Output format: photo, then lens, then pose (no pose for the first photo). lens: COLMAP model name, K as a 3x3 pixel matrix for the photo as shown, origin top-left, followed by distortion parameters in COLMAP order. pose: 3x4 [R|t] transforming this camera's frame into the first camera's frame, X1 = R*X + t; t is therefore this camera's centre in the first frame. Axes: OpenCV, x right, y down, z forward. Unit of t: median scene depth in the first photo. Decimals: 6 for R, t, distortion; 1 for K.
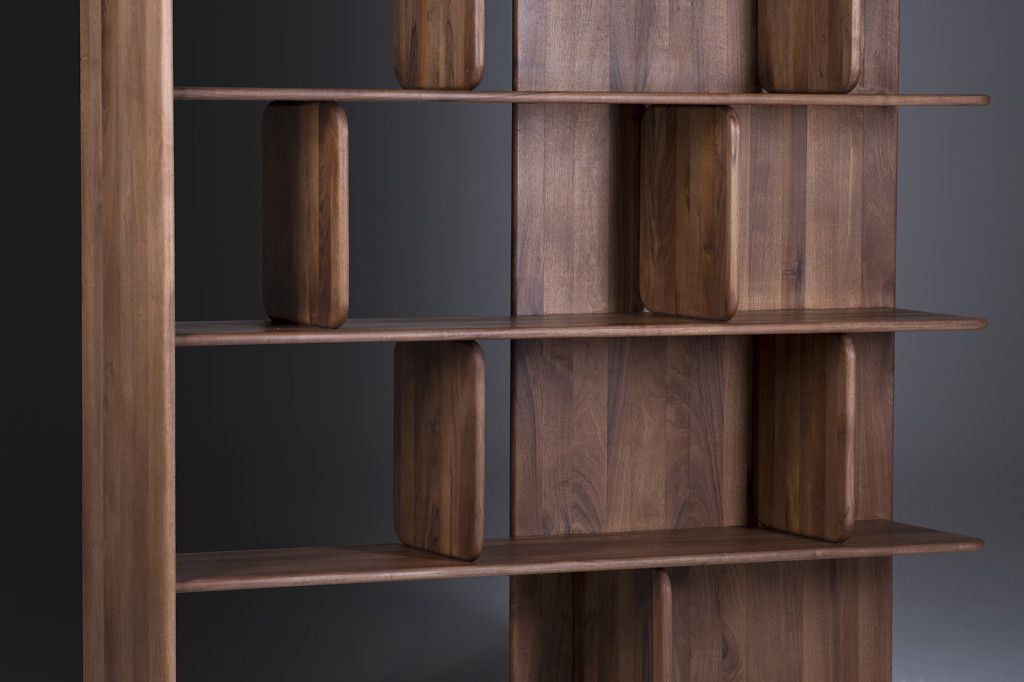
lens RADIAL K [[3964.7, 0, 512.0], [0, 3964.7, 341.0], [0, 0, 1]] dist [0.233481, -0.456678]
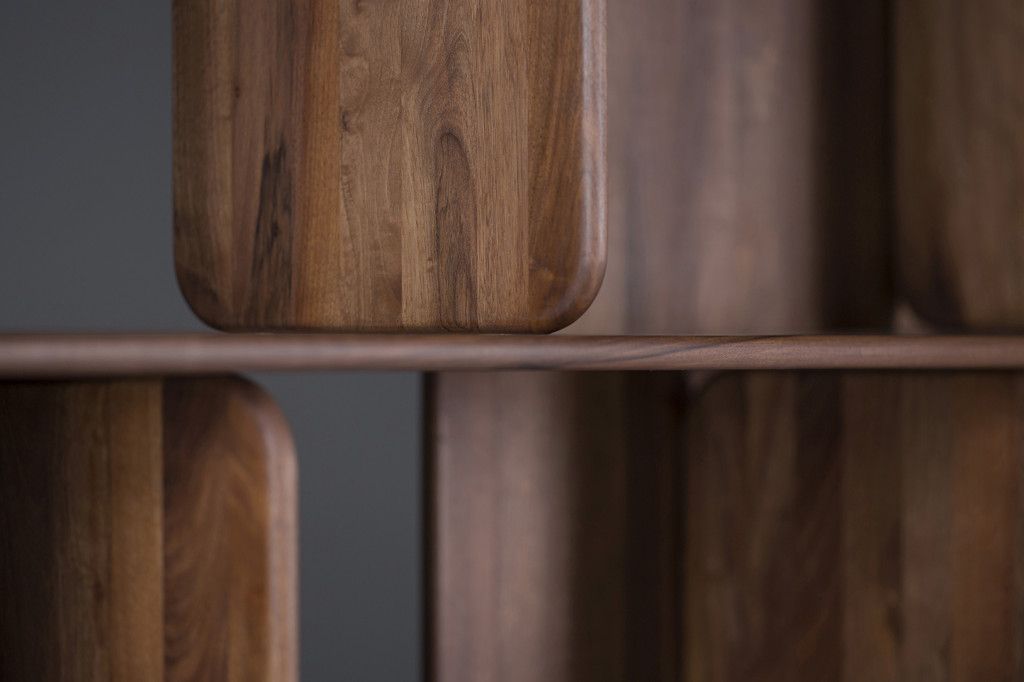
lens RADIAL K [[4084.7, 0, 511.9], [0, 4084.7, 218.4], [0, 0, 1]] dist [0.324636, -2.714188]
pose [[0.910060, 0.004214, 0.414454, -0.150632], [0.031831, 0.996284, -0.080026, -0.042833], [-0.413252, 0.086021, 0.906545, 0.649434]]
